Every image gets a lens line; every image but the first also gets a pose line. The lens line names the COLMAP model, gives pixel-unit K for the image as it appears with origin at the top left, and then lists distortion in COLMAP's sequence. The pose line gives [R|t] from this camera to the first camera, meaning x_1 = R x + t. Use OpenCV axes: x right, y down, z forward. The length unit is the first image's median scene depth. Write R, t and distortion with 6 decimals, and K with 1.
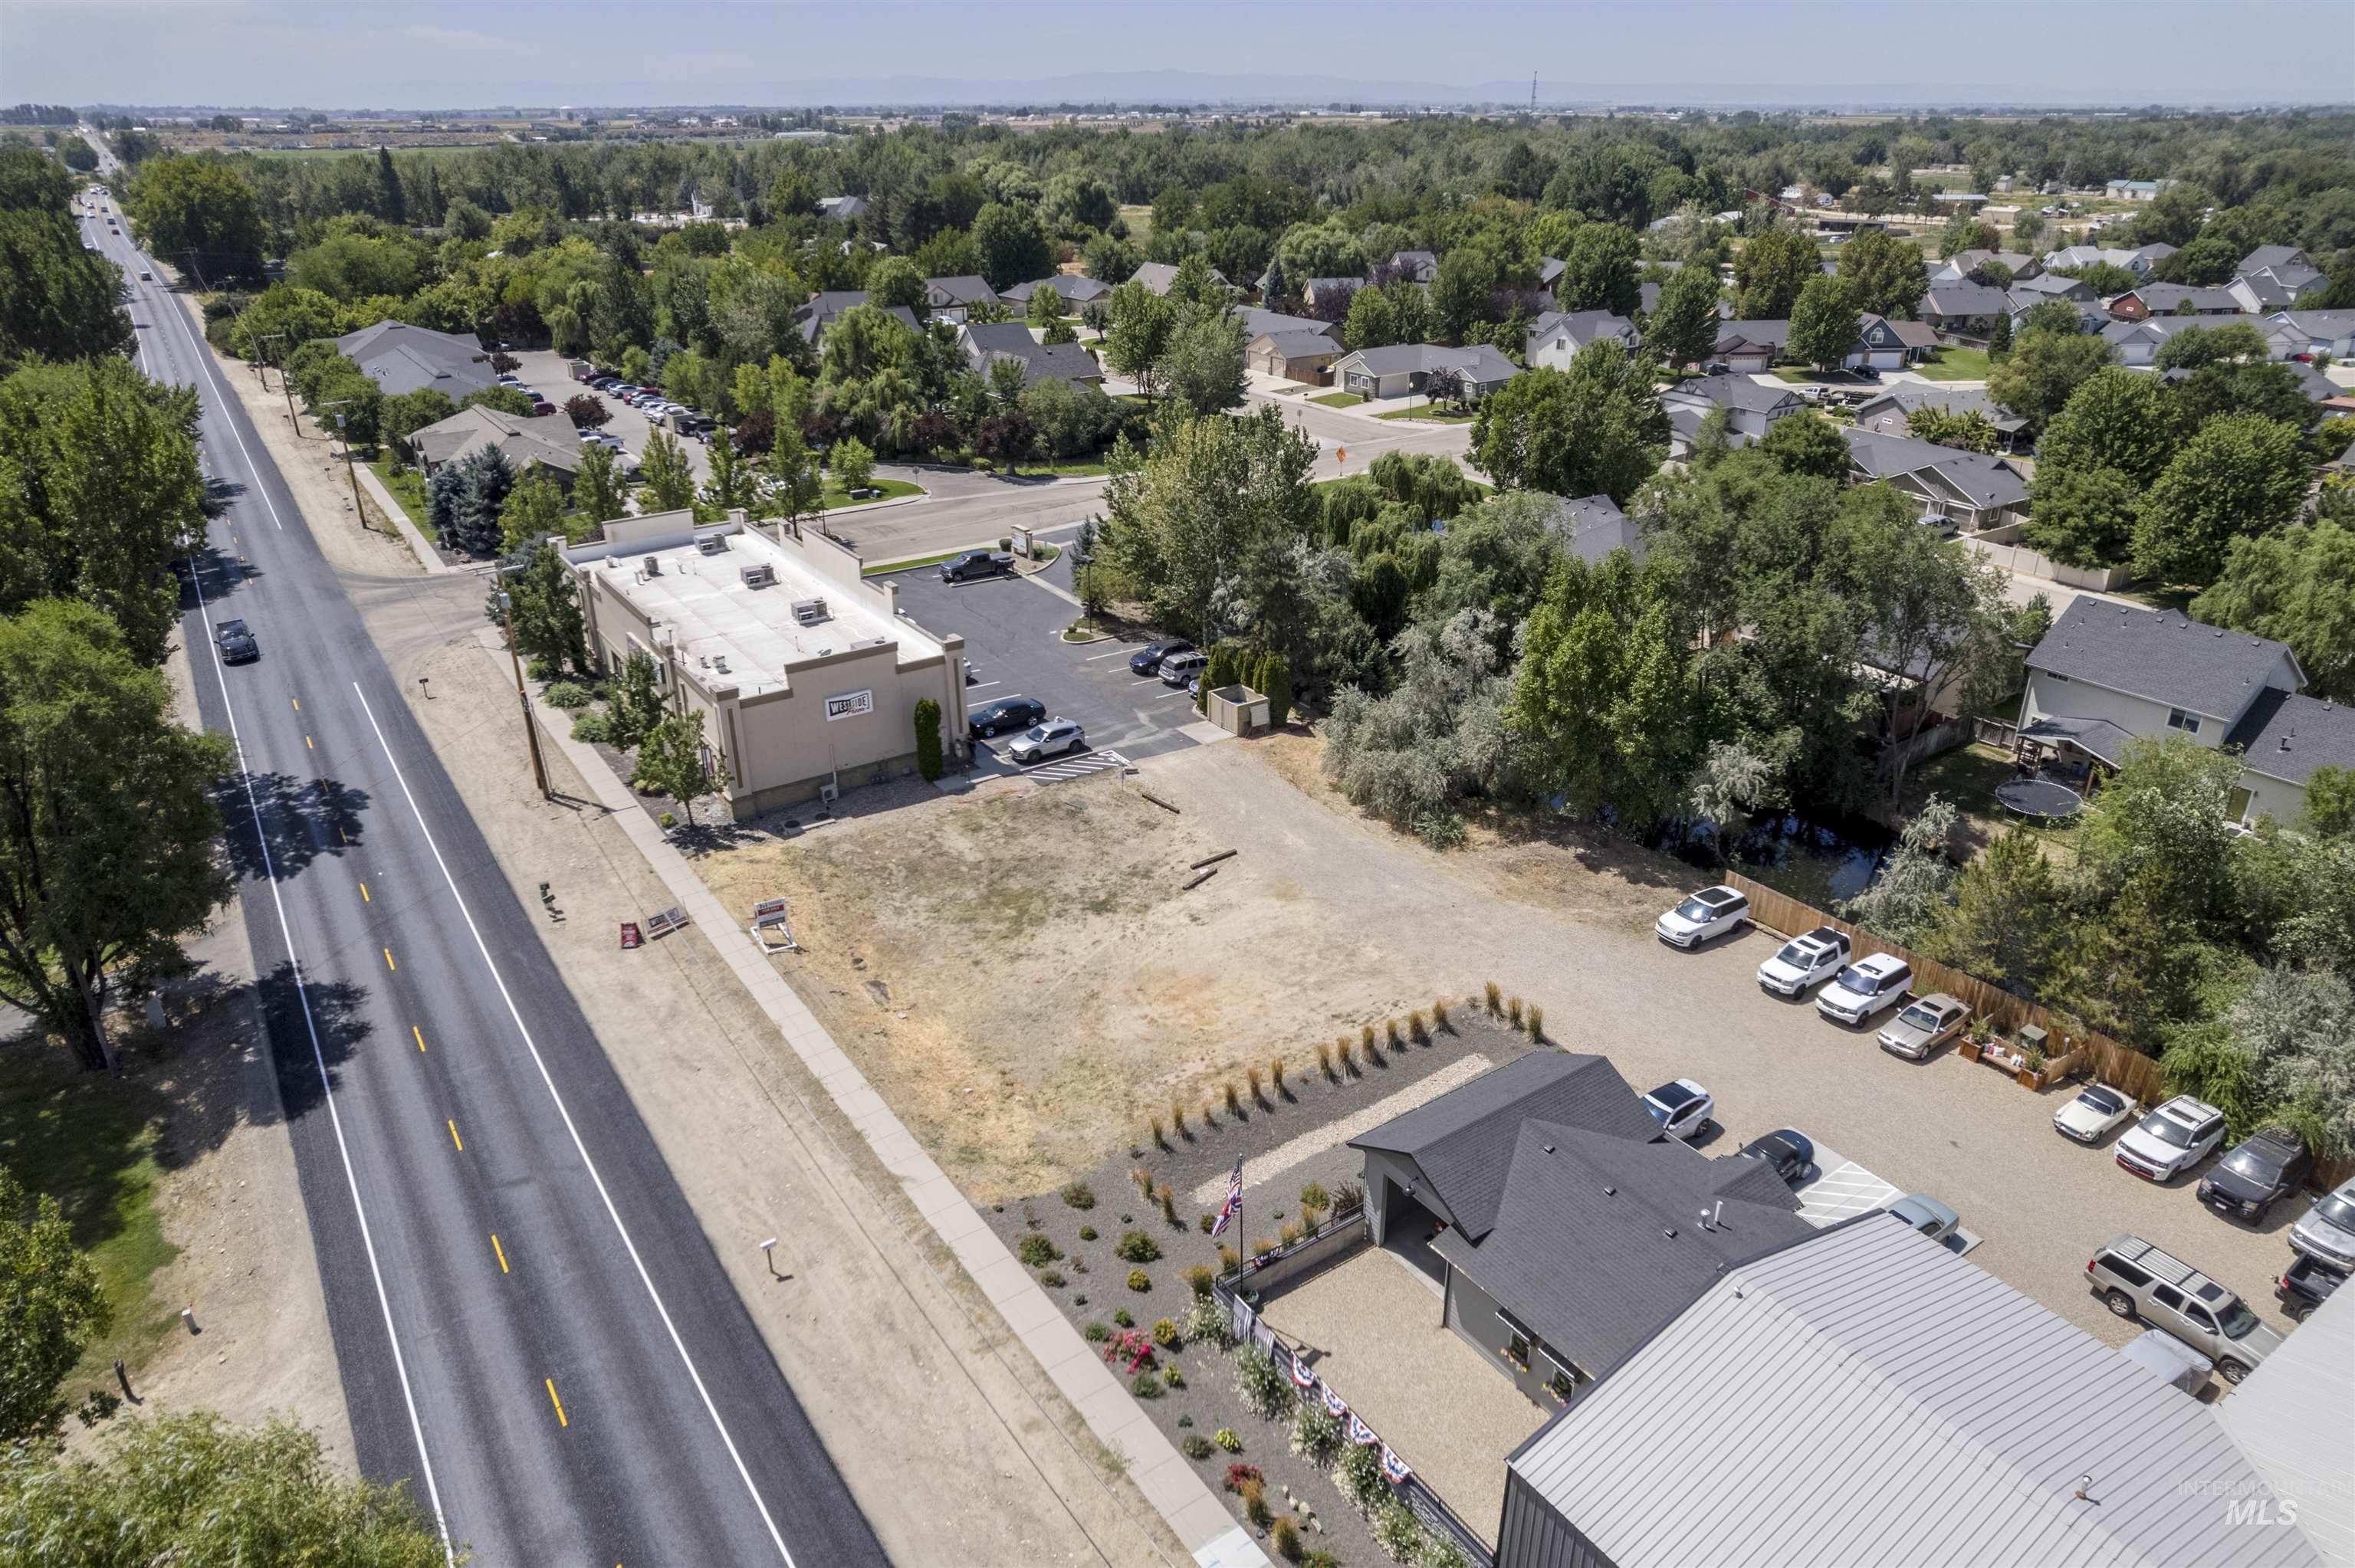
lens RADIAL K [[1497.1, 0, 1184.1], [0, 1497.1, 790.8], [0, 0, 1]] dist [-0.071725, 0.064230]
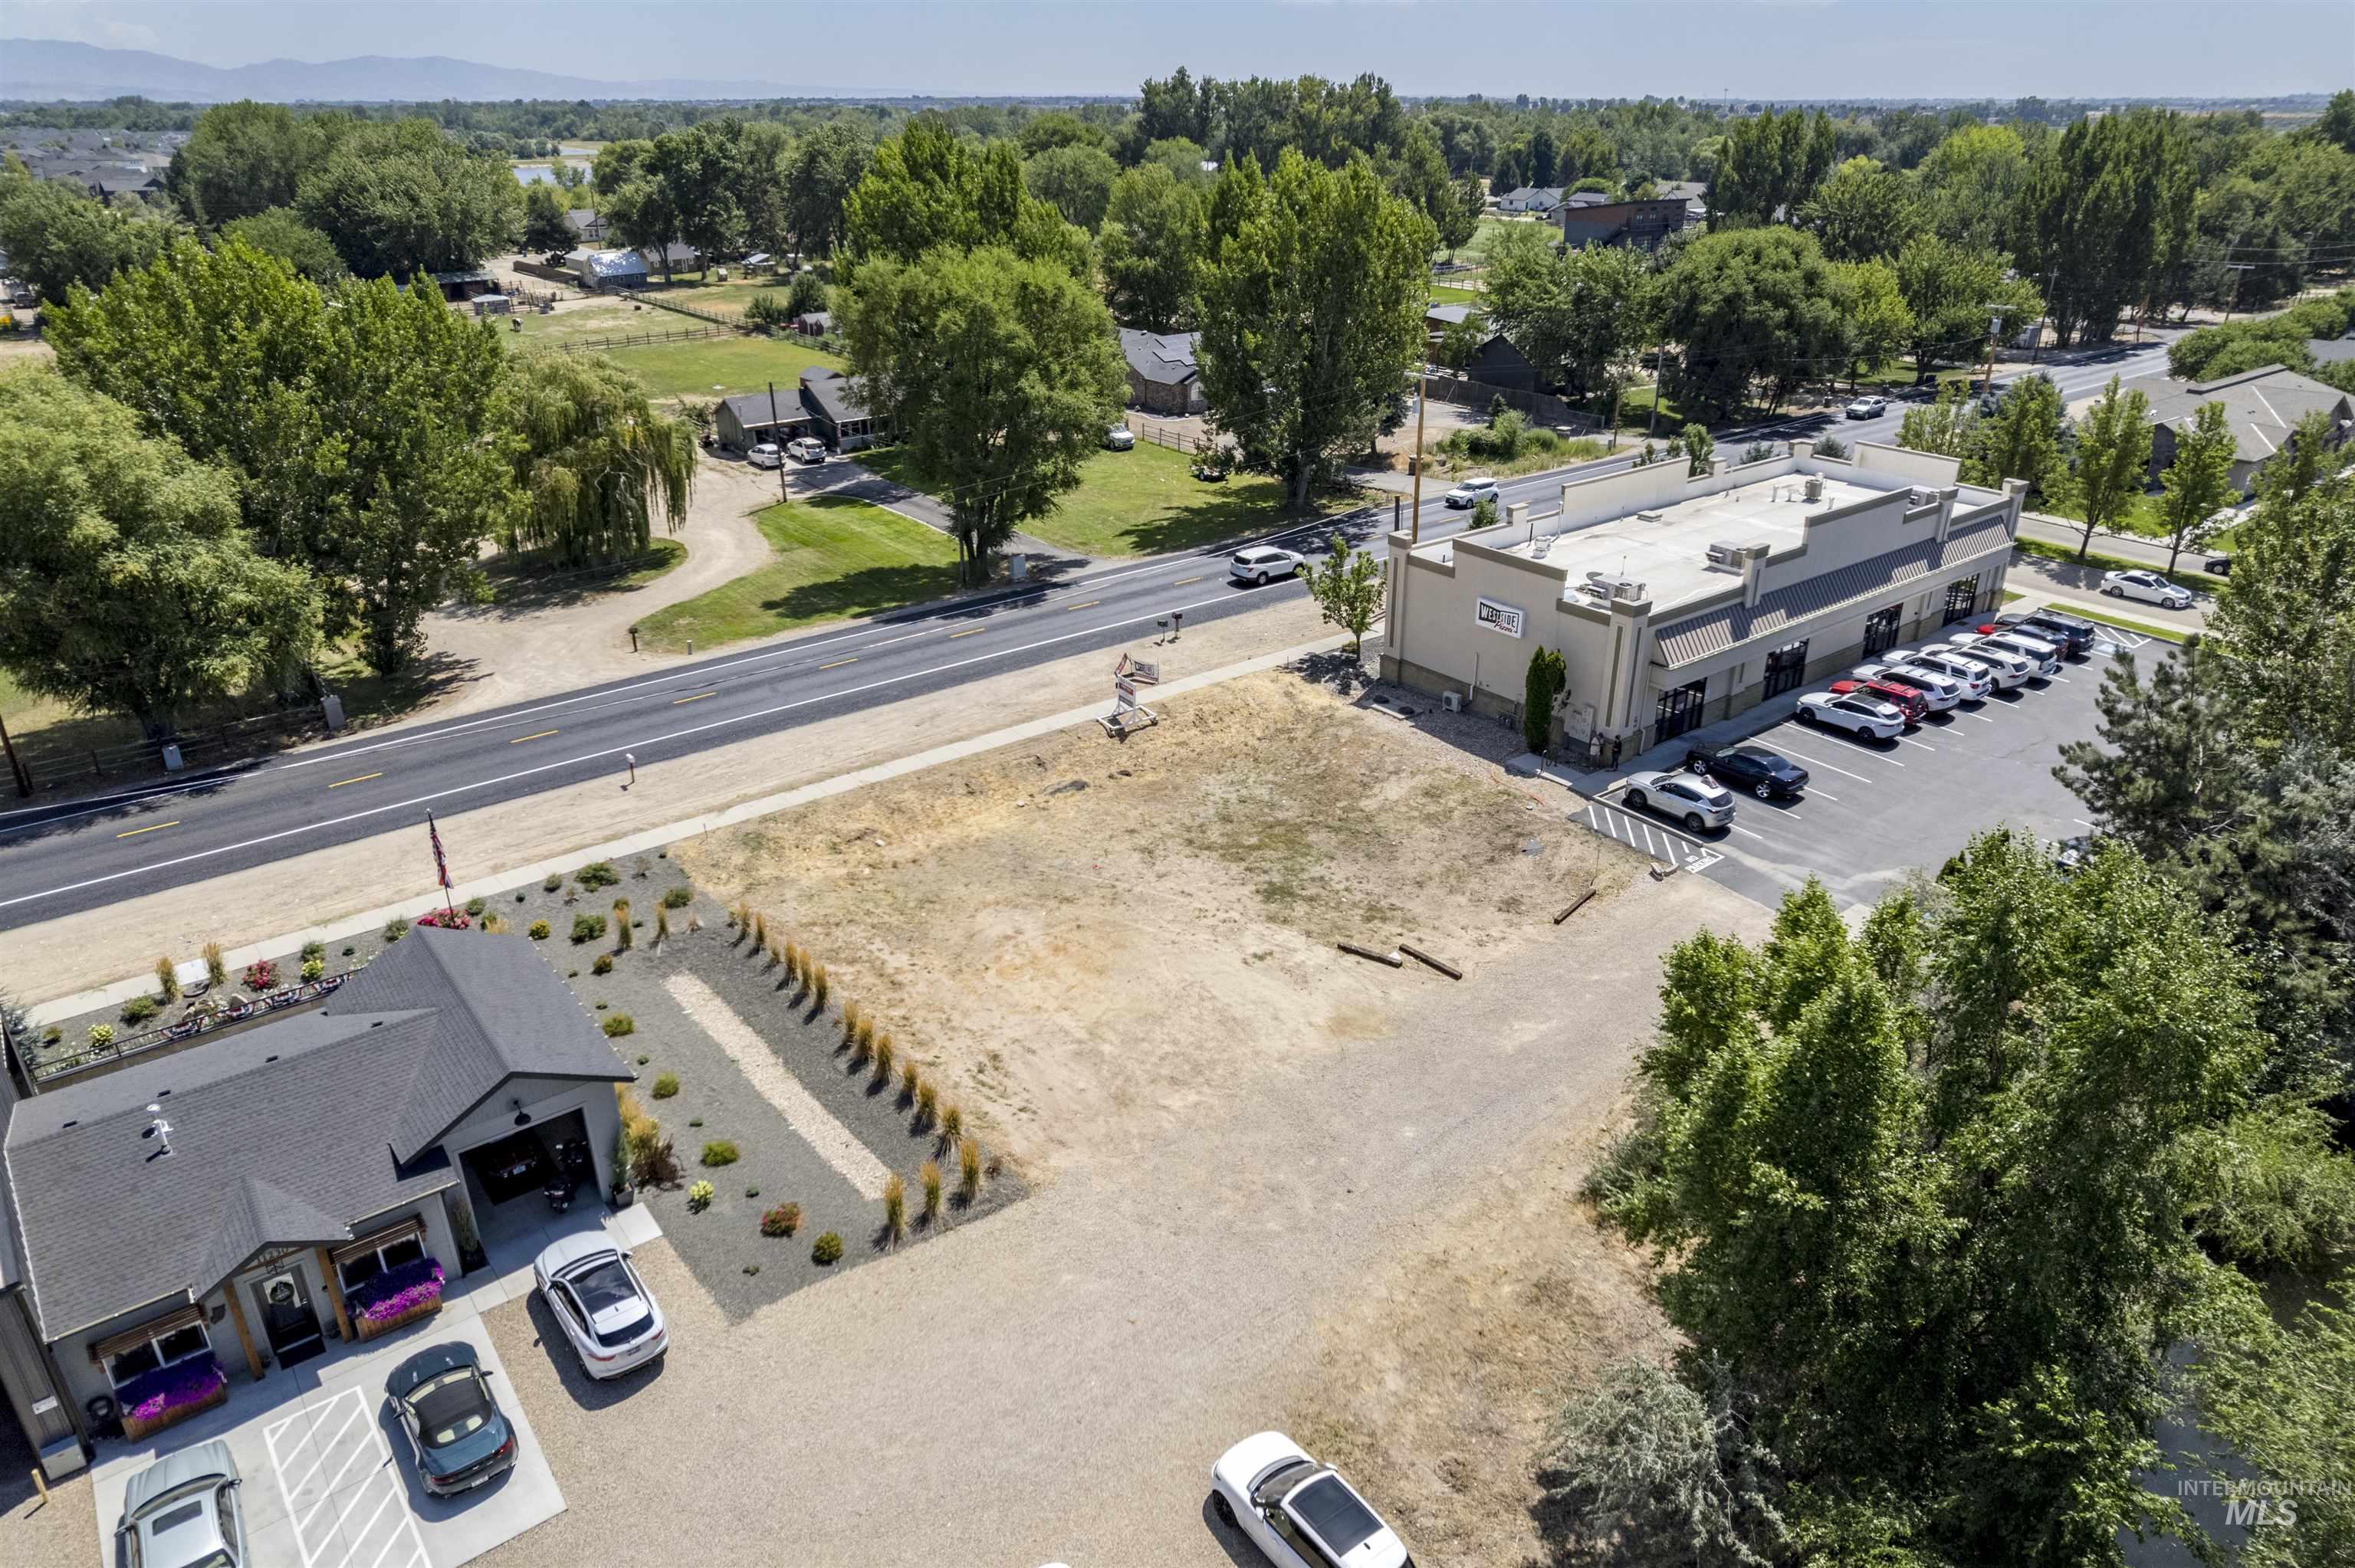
lens RADIAL K [[1498.6, 0, 1184.8], [0, 1498.6, 784.8], [0, 0, 1]] dist [-0.055332, 0.024613]
pose [[0.071551, 0.422798, -0.903395, 0.569588], [-0.421867, 0.833545, 0.356695, -0.207793], [0.903830, 0.355590, 0.238005, 0.690889]]
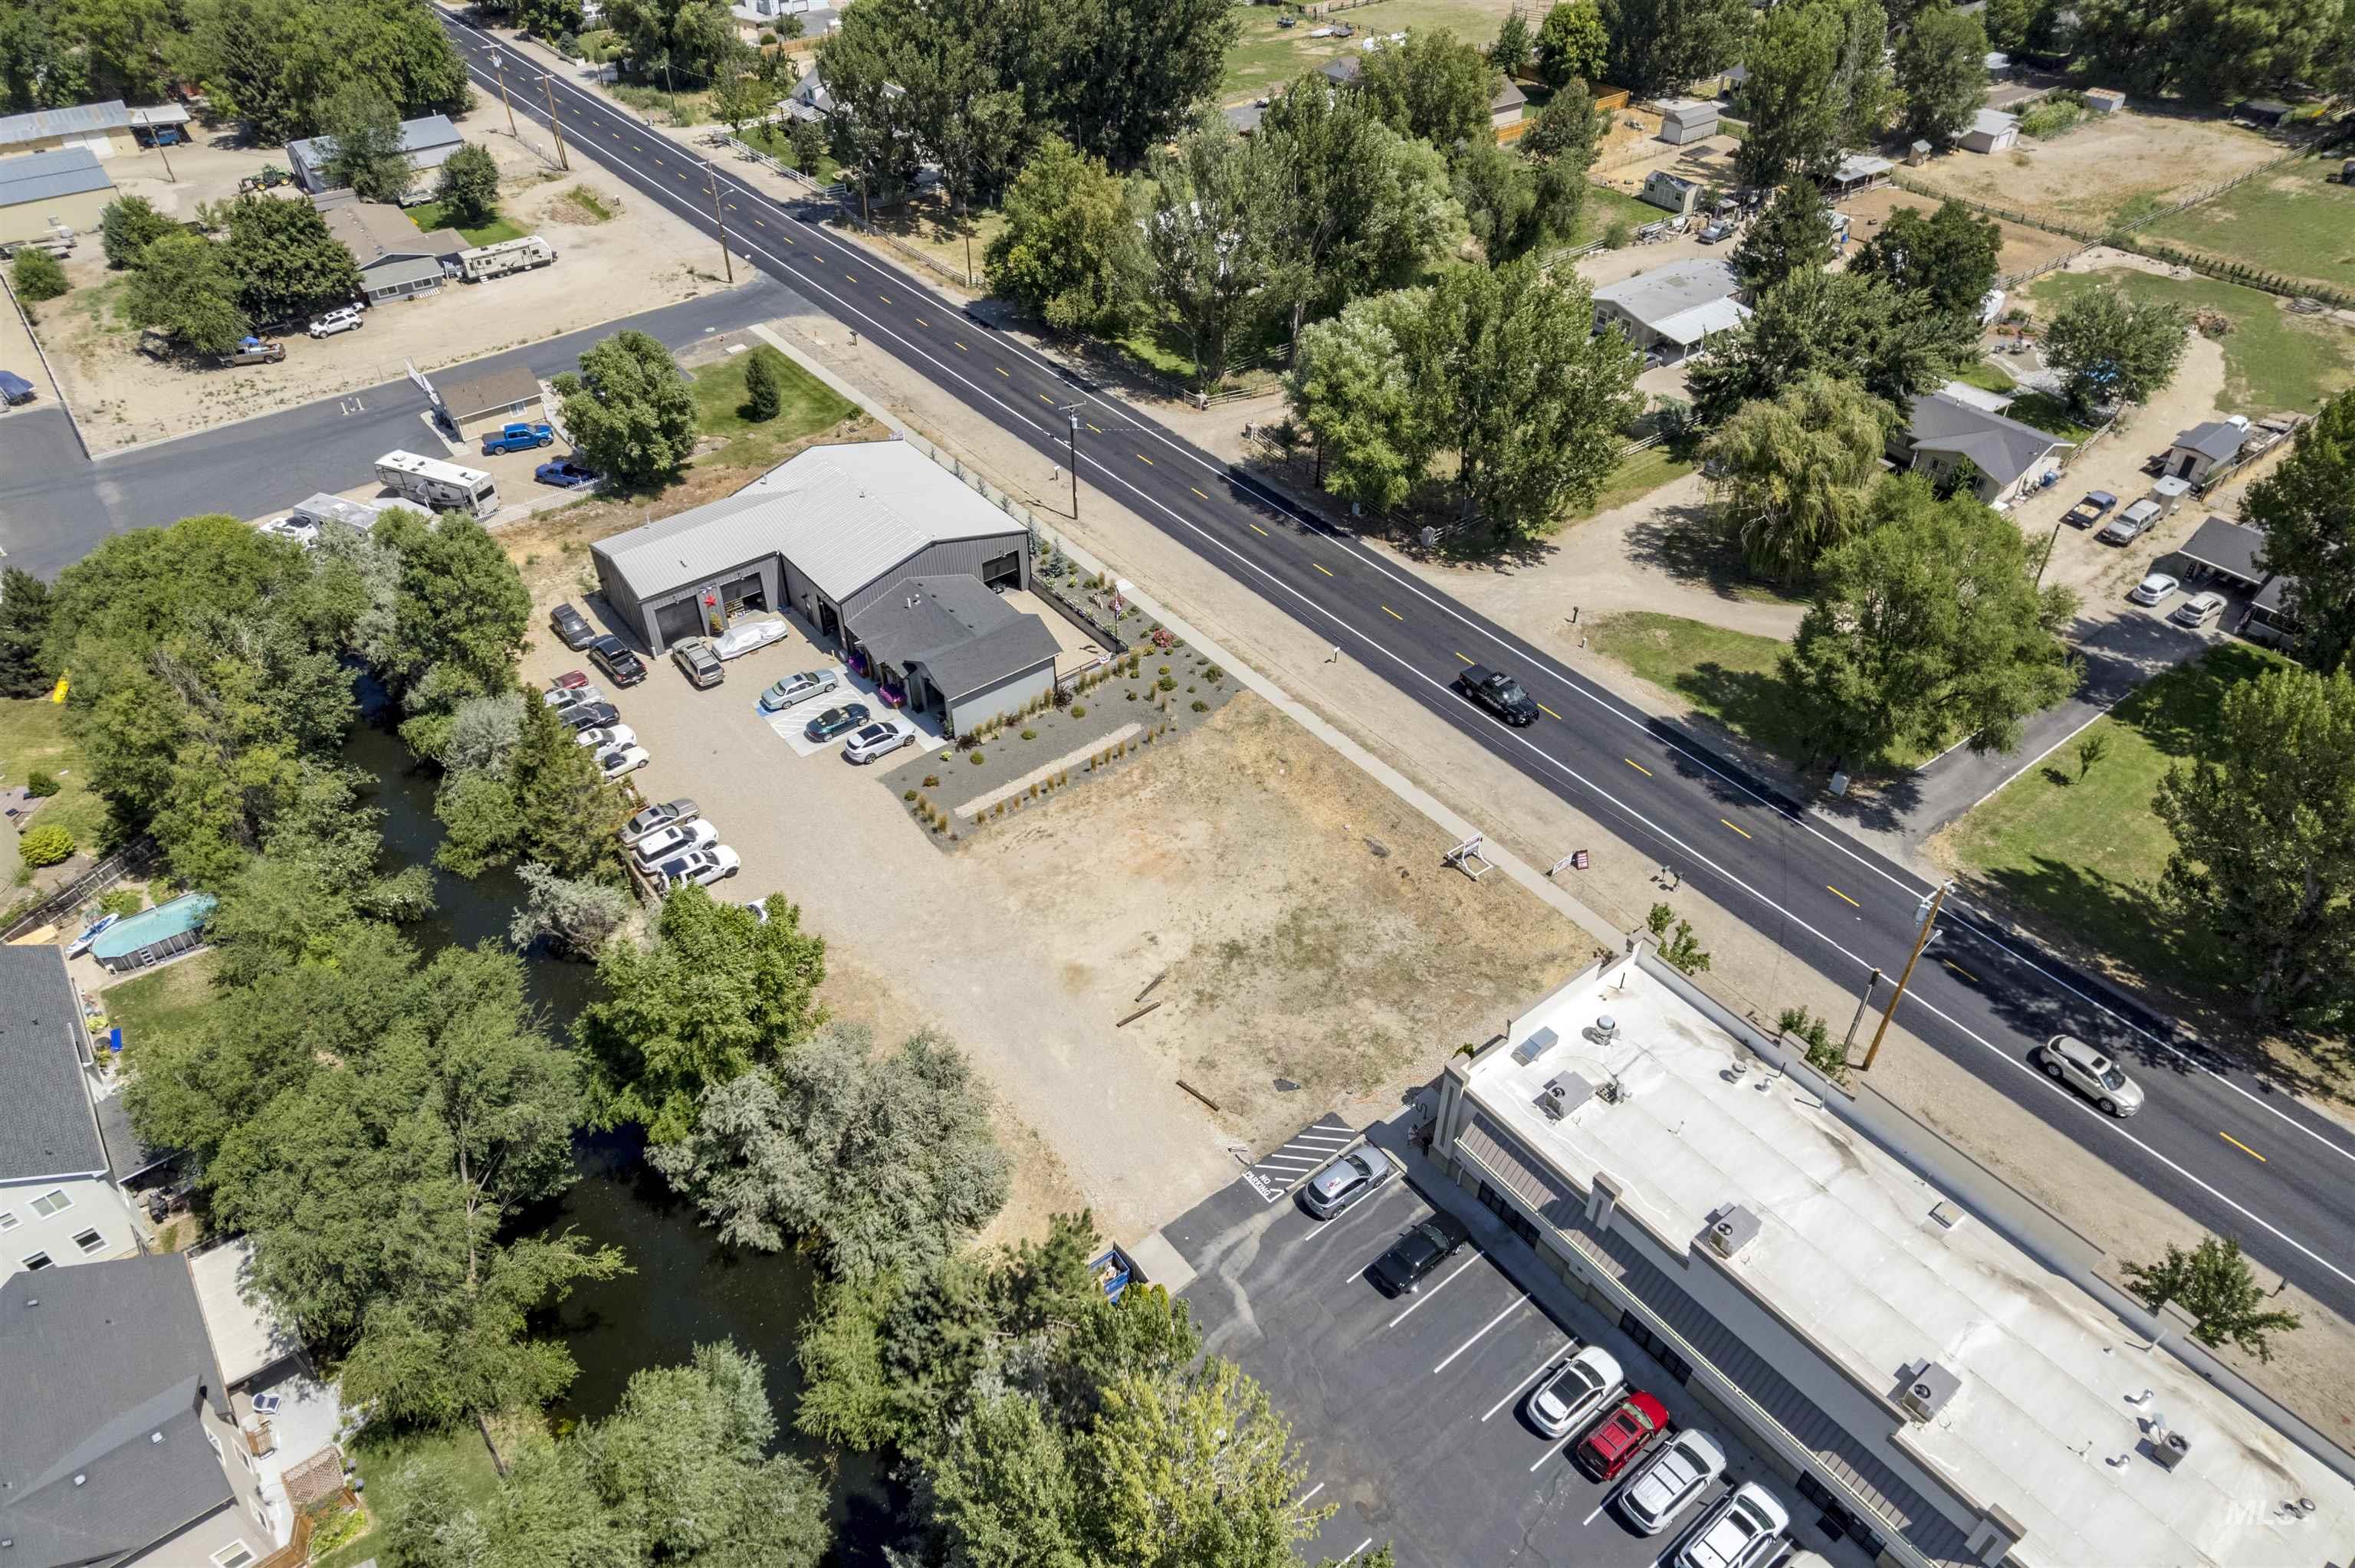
lens RADIAL K [[1497.1, 0, 1184.1], [0, 1497.1, 790.8], [0, 0, 1]] dist [-0.071725, 0.064230]
pose [[-0.998115, 0.045484, -0.041200, 0.023636], [-0.018271, 0.420652, 0.907038, -0.955303], [0.058587, 0.906081, -0.419028, 1.264673]]
